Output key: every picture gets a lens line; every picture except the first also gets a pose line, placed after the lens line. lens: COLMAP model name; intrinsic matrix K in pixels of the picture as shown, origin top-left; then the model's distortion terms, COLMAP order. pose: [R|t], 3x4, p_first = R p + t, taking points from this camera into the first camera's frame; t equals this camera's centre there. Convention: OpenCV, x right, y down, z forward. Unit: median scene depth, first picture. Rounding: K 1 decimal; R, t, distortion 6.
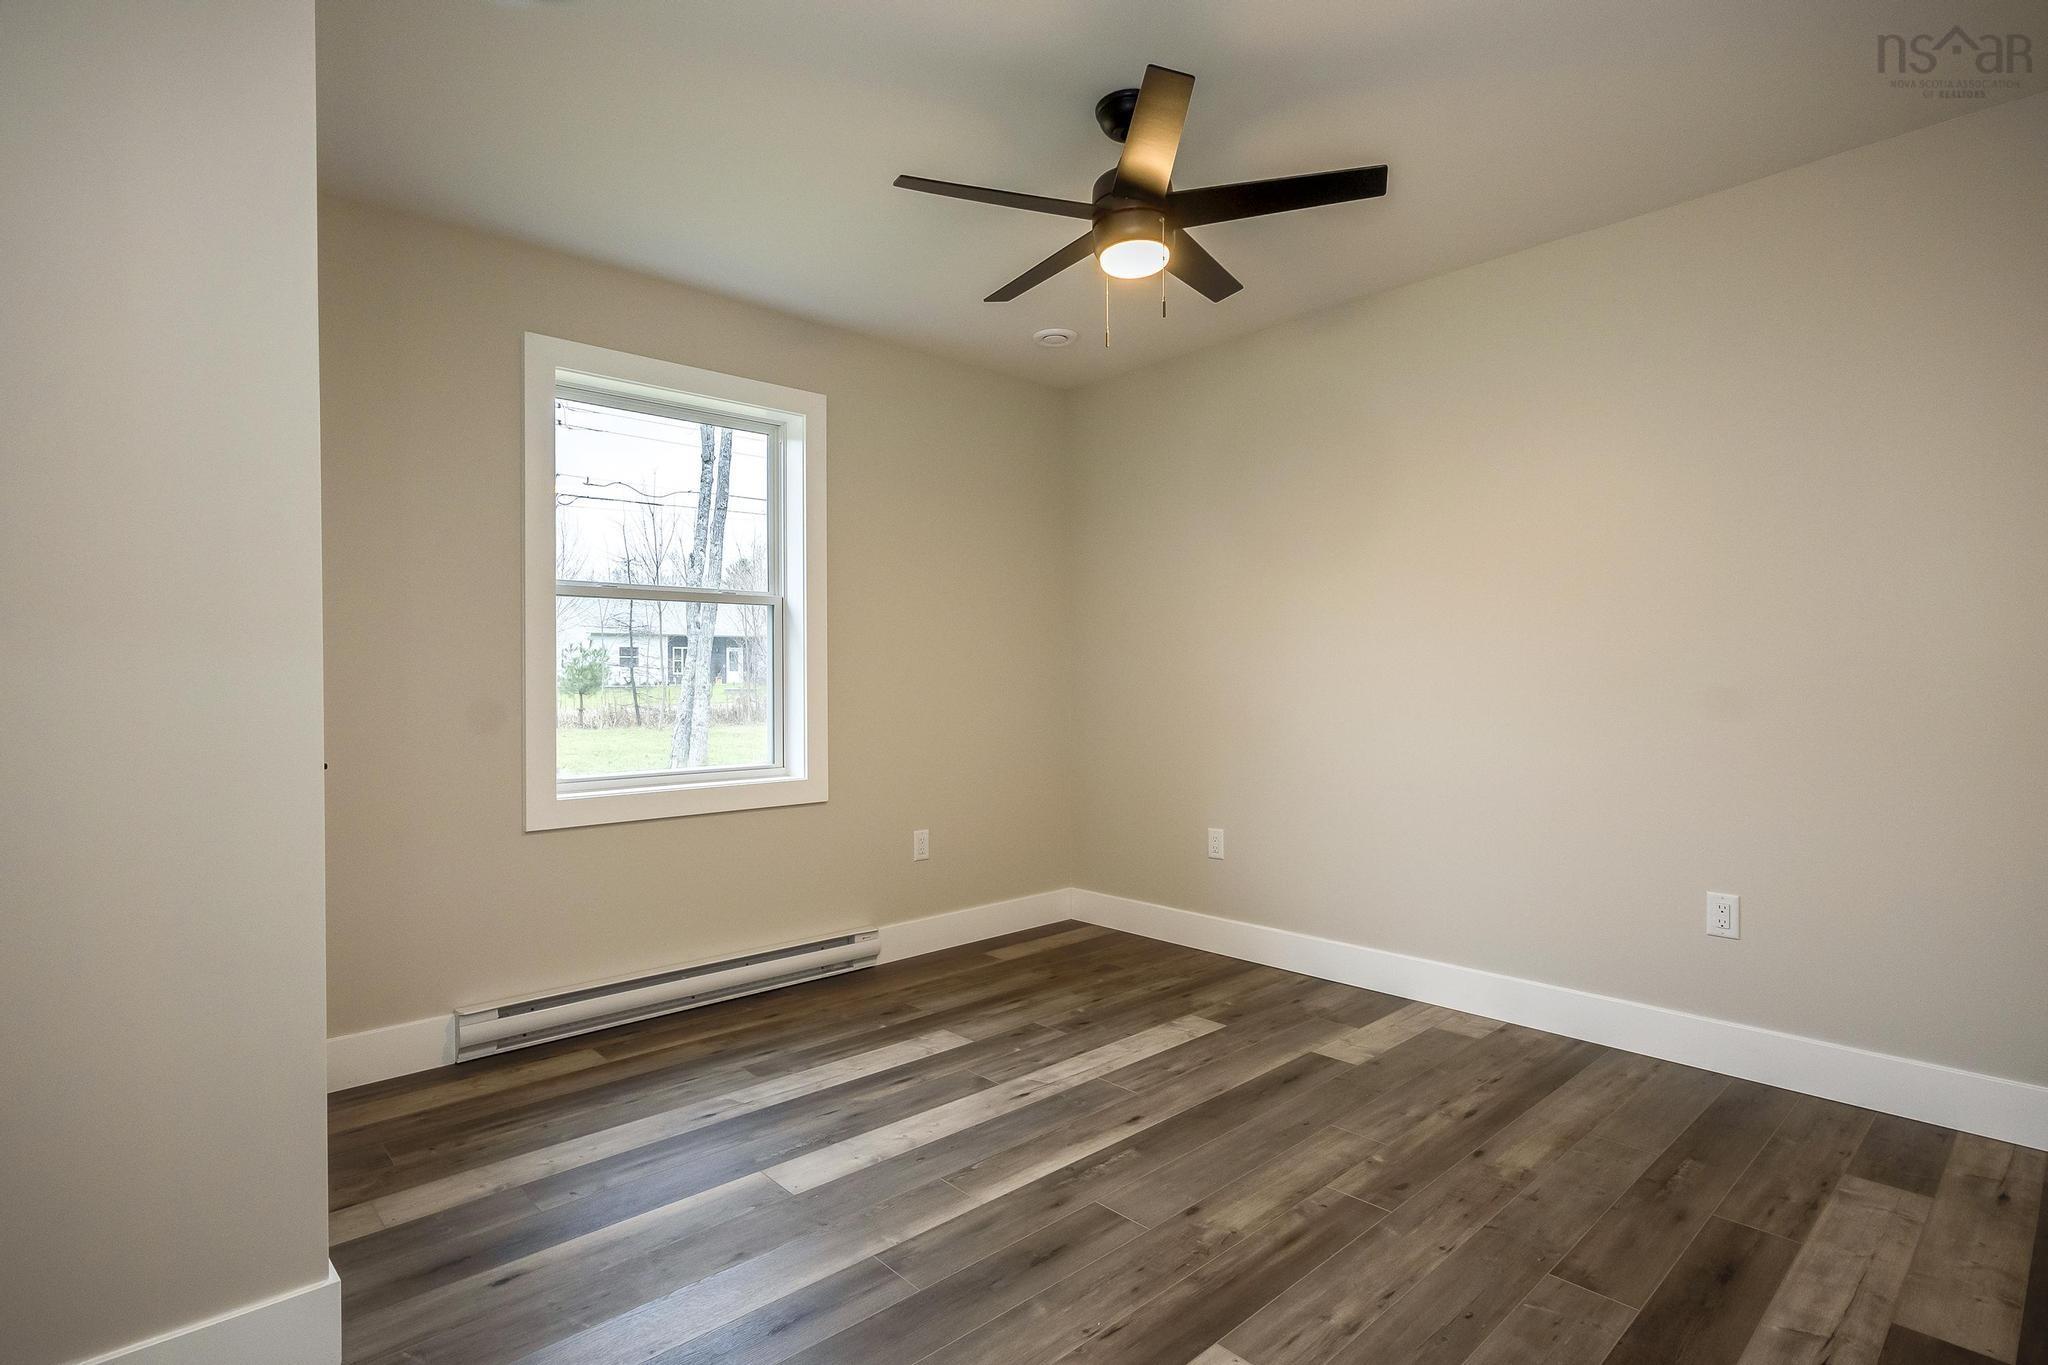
lens RADIAL K [[1042.5, 0, 1024.0], [0, 1042.5, 682.5], [0, 0, 1]] dist [0.003291, 0.000240]
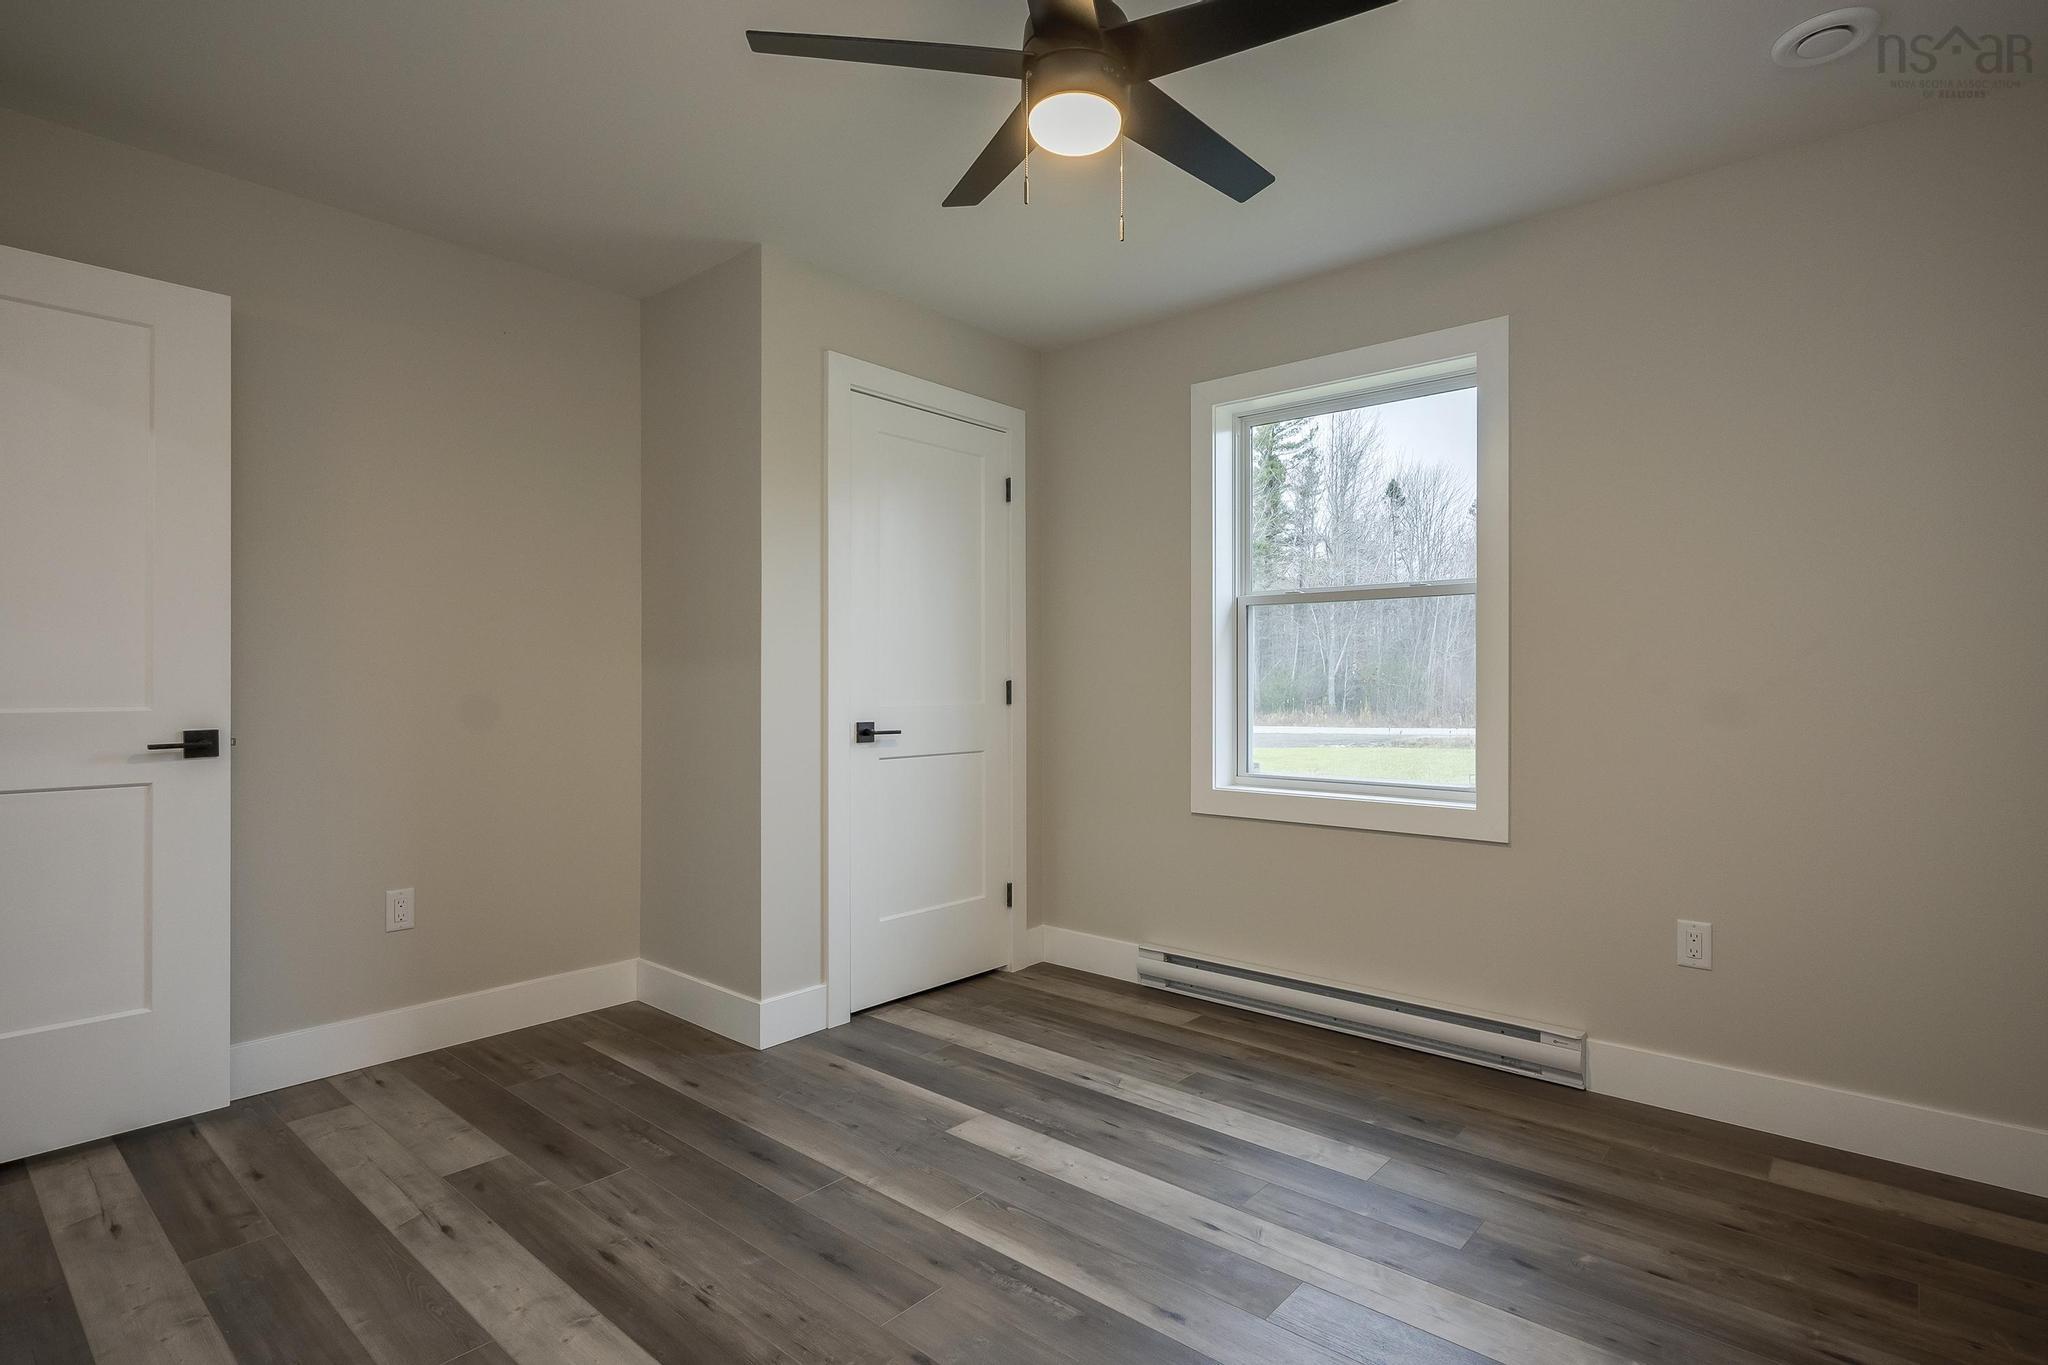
lens RADIAL K [[1042.5, 0, 1024.0], [0, 1042.5, 682.5], [0, 0, 1]] dist [0.003291, 0.000240]
pose [[0.083697, 0.001819, -0.996490, 0.686671], [-0.006568, 0.999978, 0.001274, -0.003249], [0.996470, 0.006439, 0.083707, 0.729143]]
